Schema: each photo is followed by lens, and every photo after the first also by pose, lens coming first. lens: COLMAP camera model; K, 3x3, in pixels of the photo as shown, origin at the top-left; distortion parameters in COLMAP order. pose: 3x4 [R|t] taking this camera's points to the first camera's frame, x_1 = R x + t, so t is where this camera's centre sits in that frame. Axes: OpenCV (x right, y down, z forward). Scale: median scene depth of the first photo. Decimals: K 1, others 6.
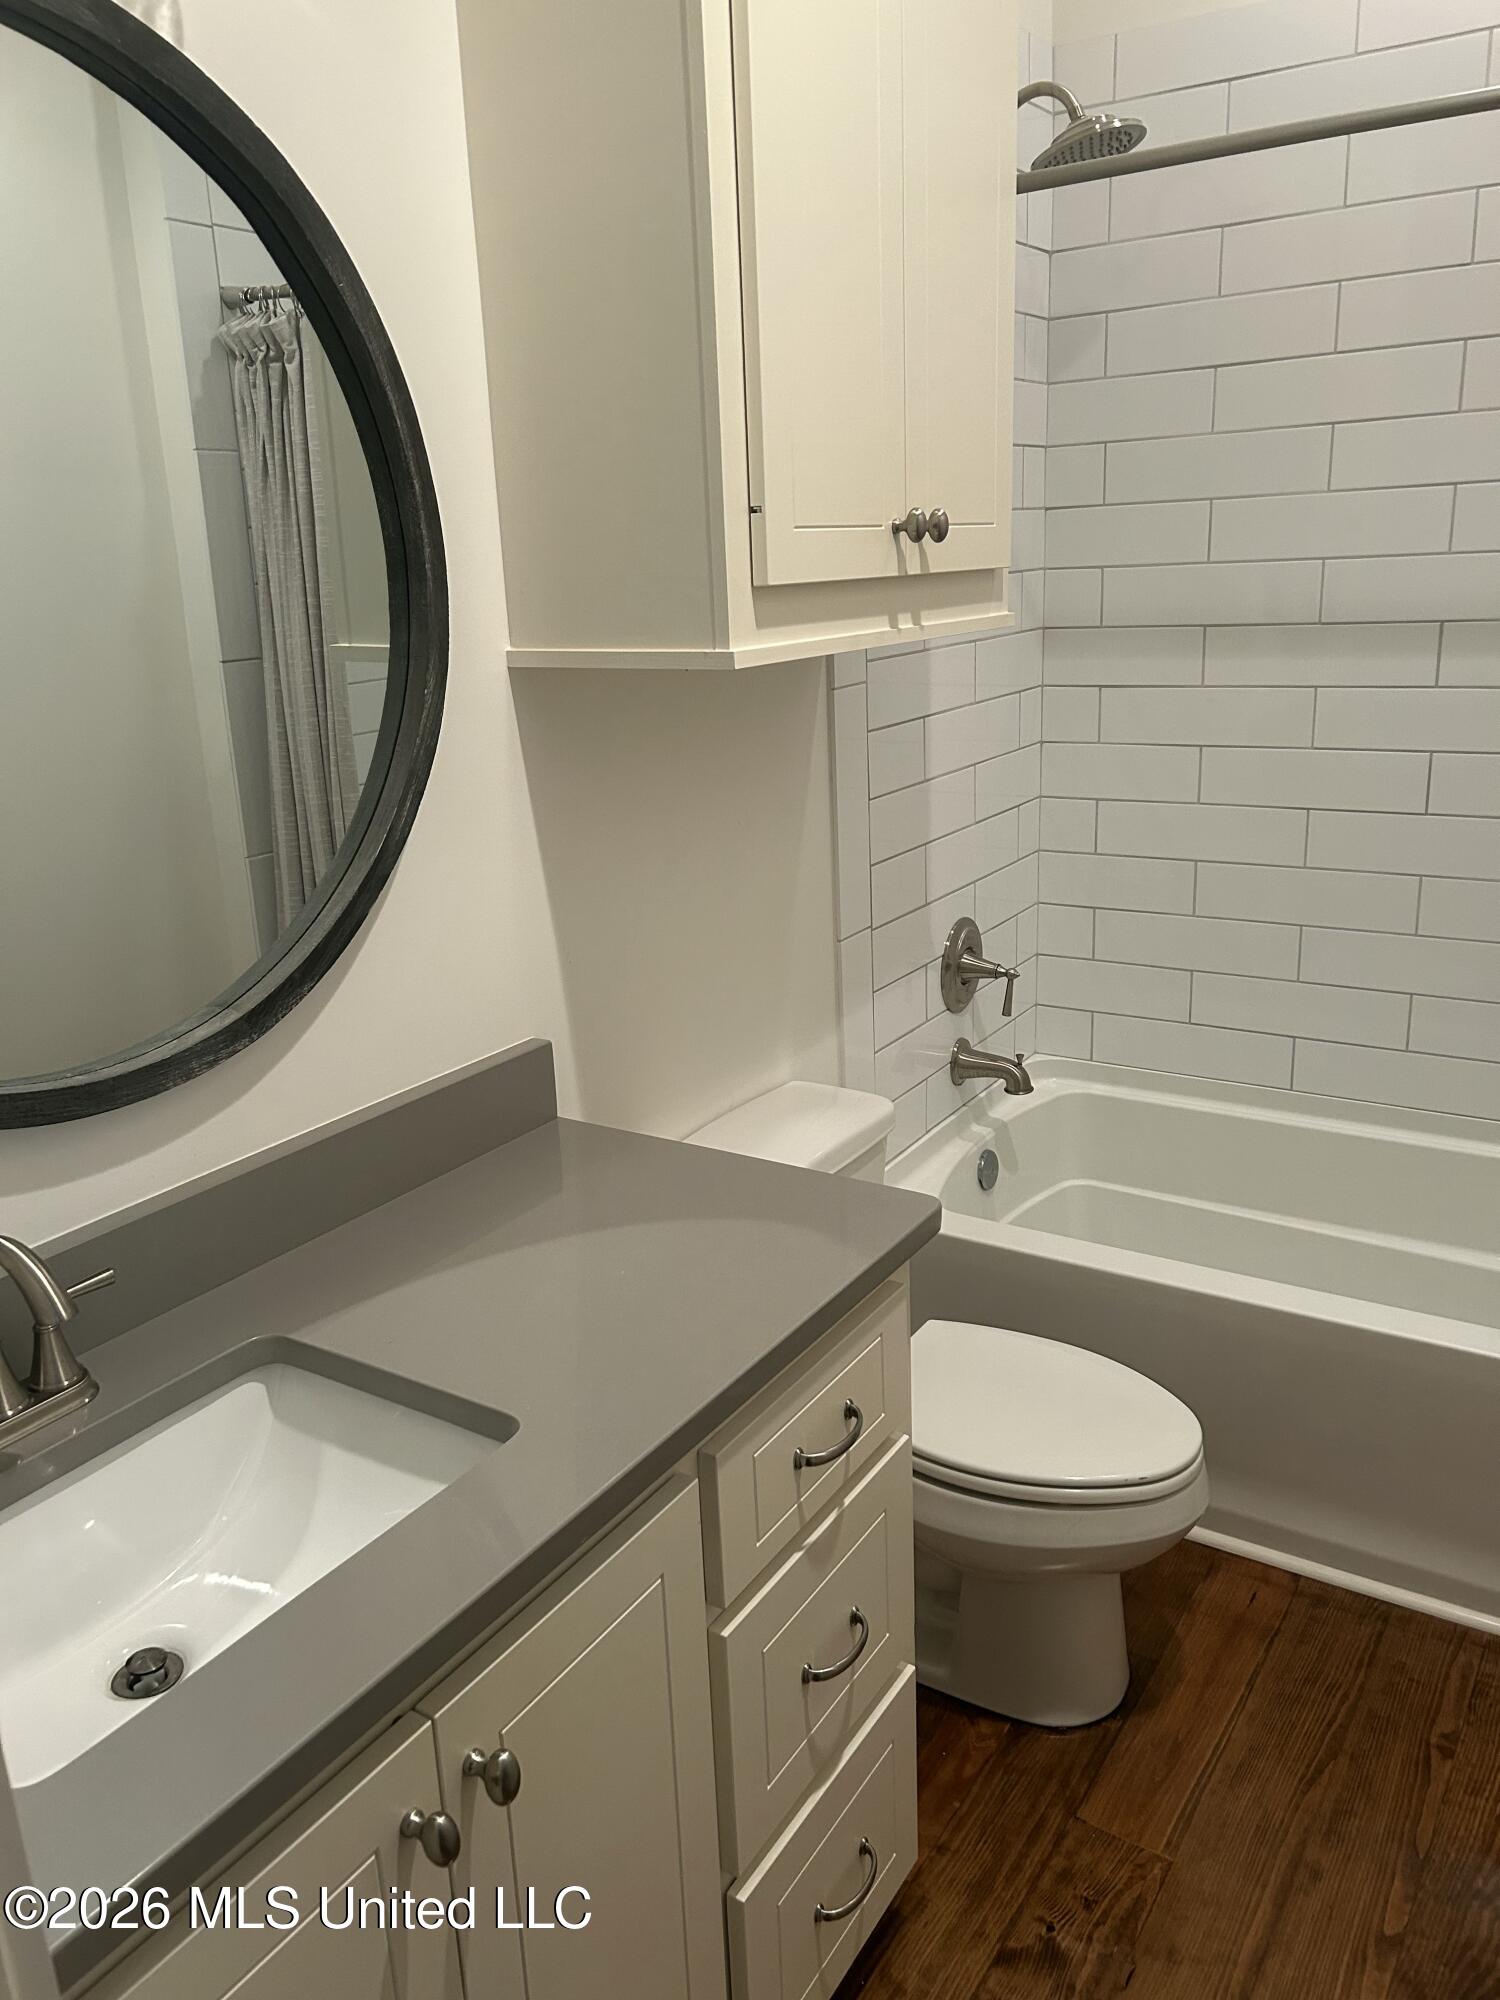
lens RADIAL K [[1522.1, 0, 750.0], [0, 1522.1, 1000.0], [0, 0, 1]] dist [0.065671, -0.001069]
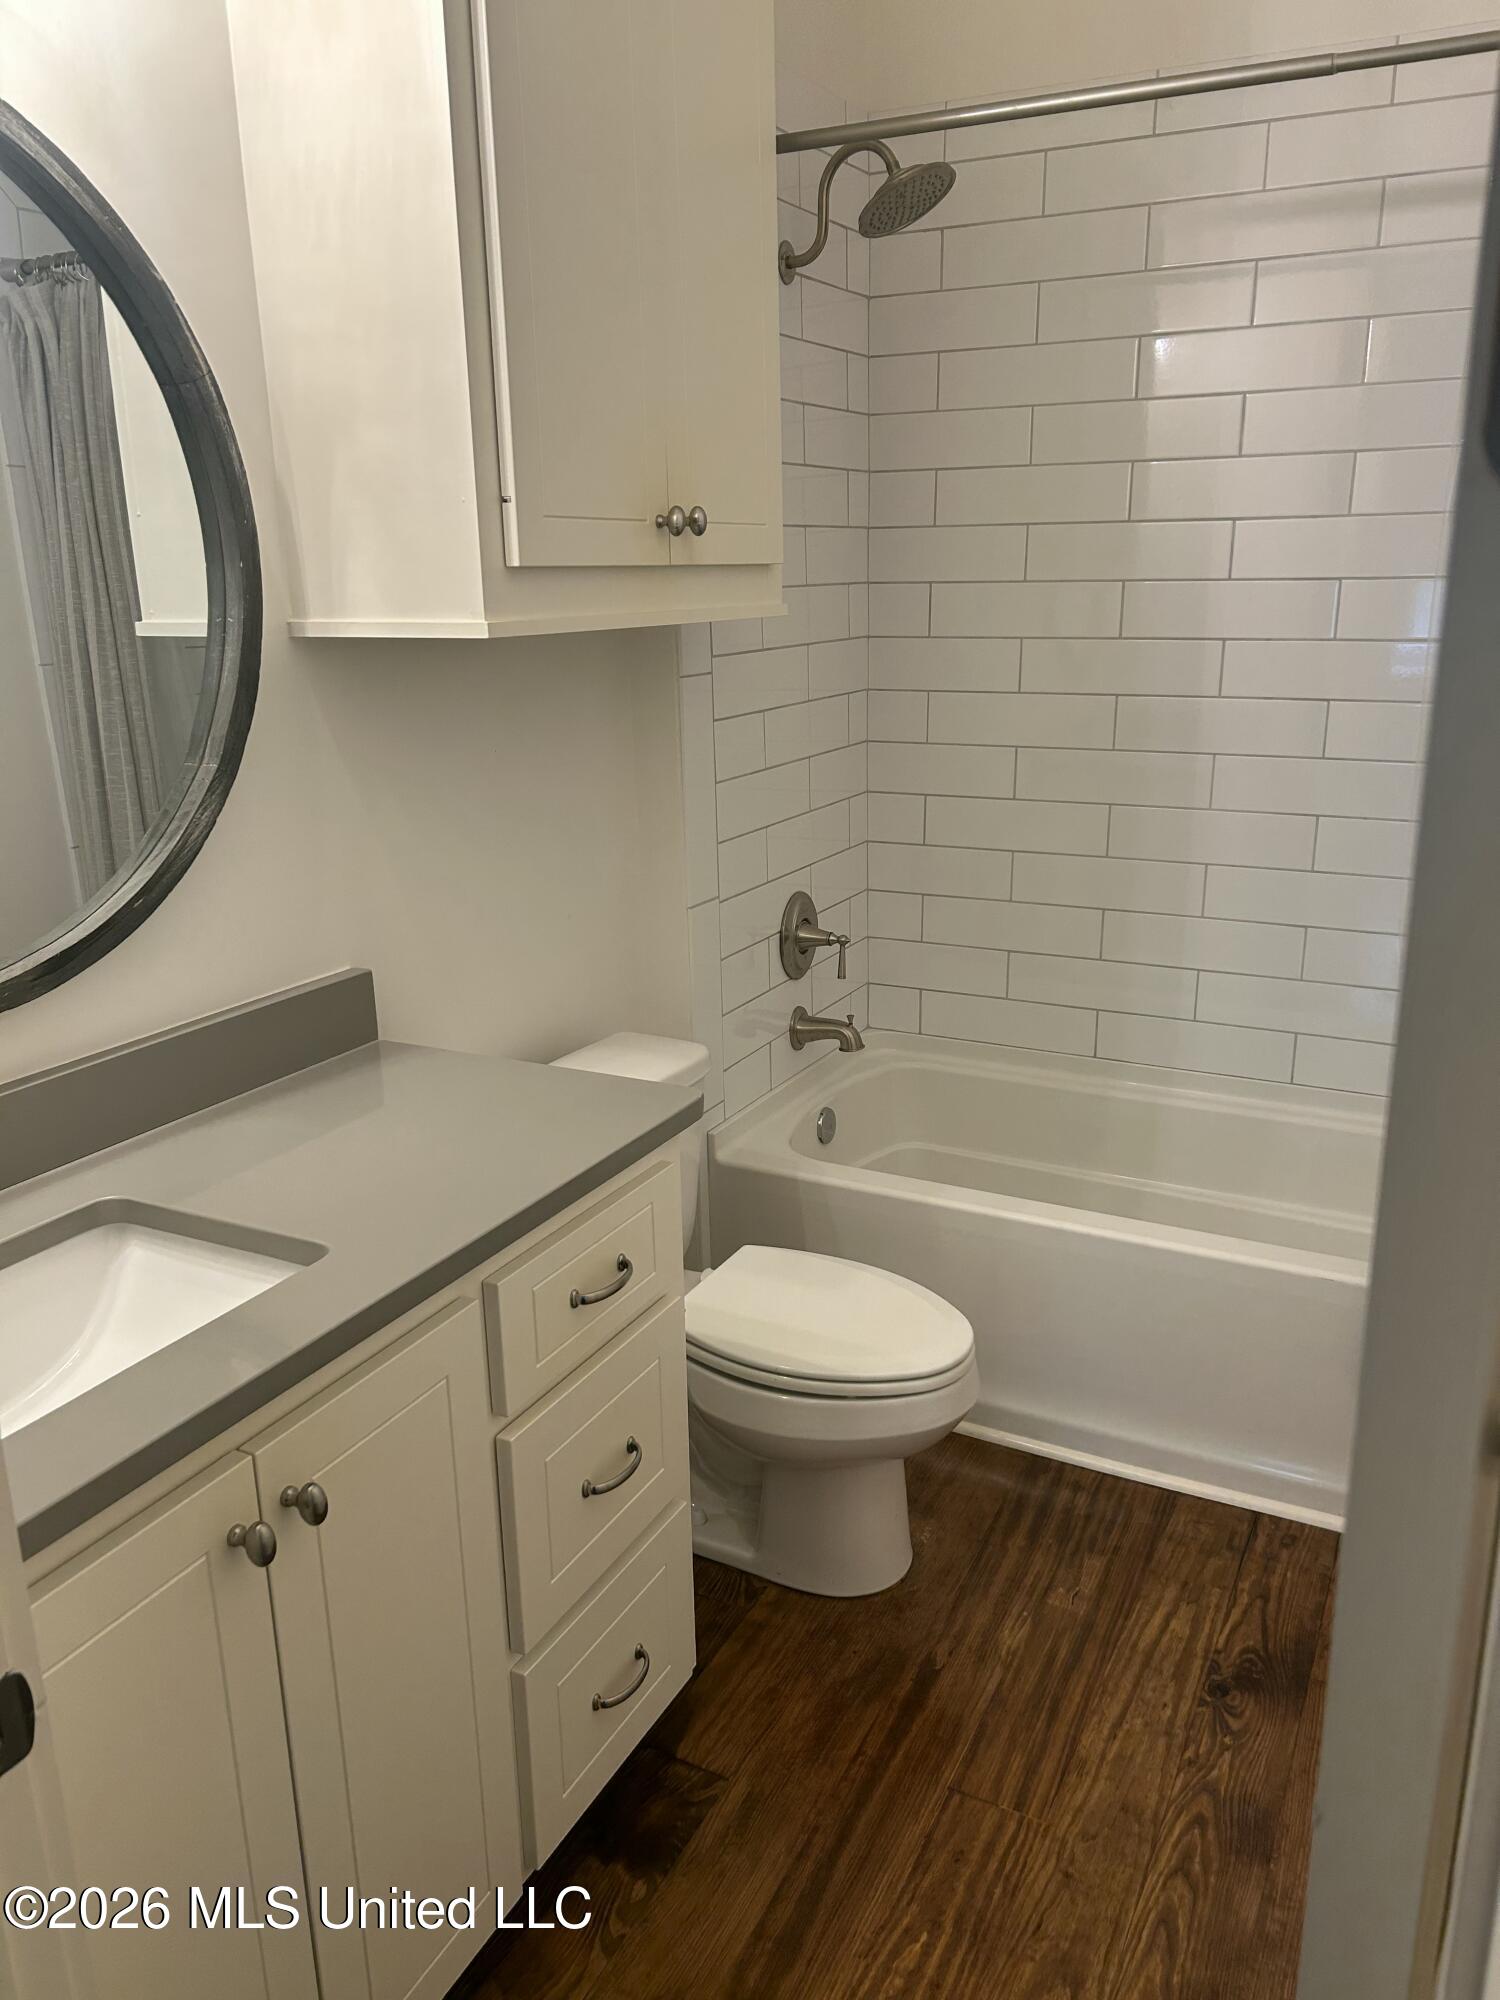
lens RADIAL K [[1522.1, 0, 750.0], [0, 1522.1, 1000.0], [0, 0, 1]] dist [0.065671, -0.001069]
pose [[0.995668, -0.004627, 0.092862, 0.036618], [0.003250, 0.999882, 0.014984, 0.028054], [-0.092921, -0.014617, 0.995566, -0.126337]]
